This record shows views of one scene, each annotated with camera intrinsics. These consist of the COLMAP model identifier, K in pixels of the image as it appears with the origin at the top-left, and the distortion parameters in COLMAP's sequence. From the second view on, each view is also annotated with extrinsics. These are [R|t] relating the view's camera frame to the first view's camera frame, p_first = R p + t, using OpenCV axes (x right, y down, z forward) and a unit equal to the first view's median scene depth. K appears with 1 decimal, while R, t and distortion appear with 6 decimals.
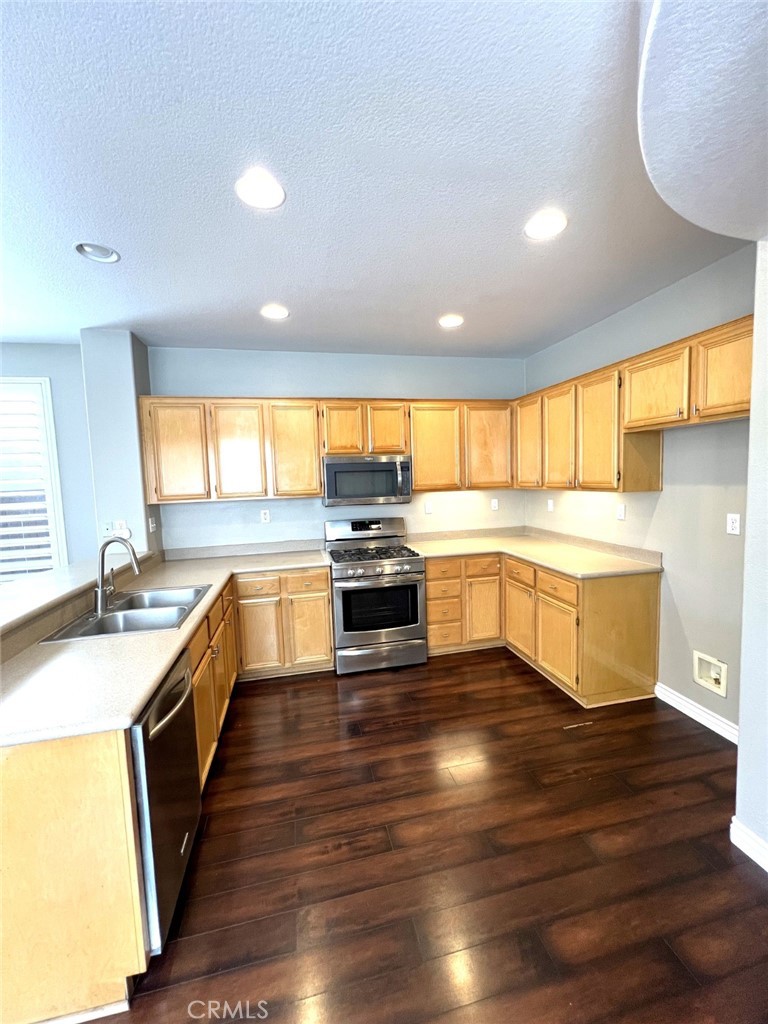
lens RADIAL K [[410.8, 0, 385.8], [0, 410.8, 510.4], [0, 0, 1]] dist [-0.003958, 0.001215]
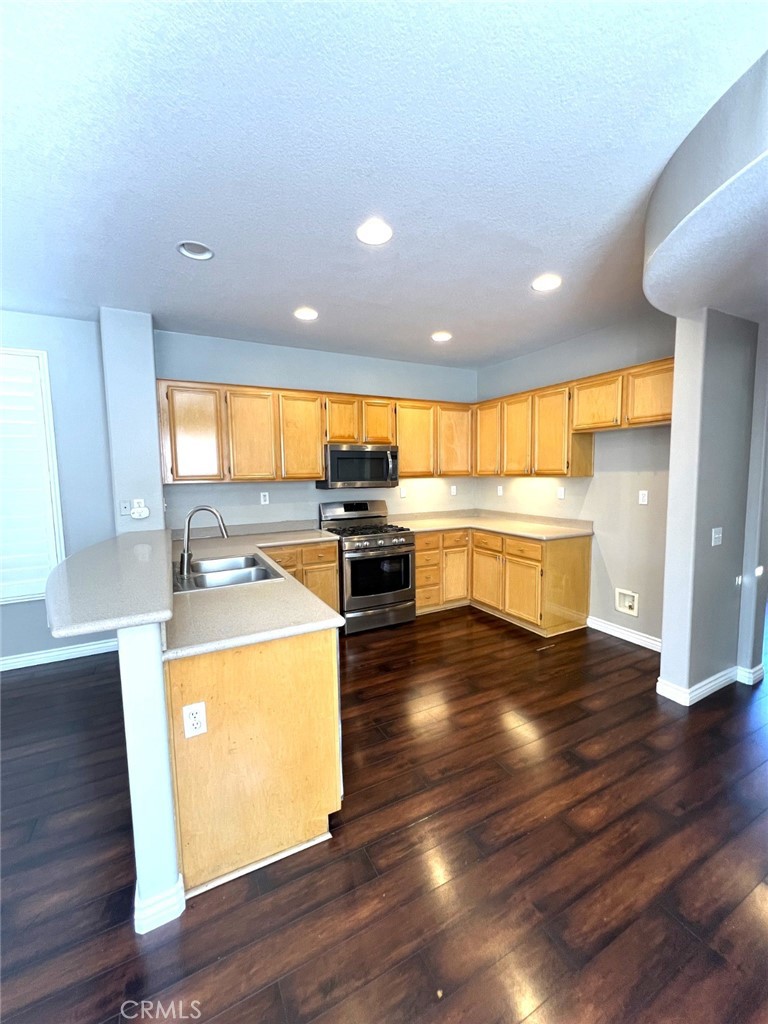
lens RADIAL K [[410.8, 0, 383.2], [0, 410.8, 511.5], [0, 0, 1]] dist [-0.003958, 0.001215]
pose [[0.967076, -0.005328, 0.254430, -0.311396], [0.003756, 0.999971, 0.006662, 0.049941], [-0.254458, -0.005487, 0.967068, -0.137493]]
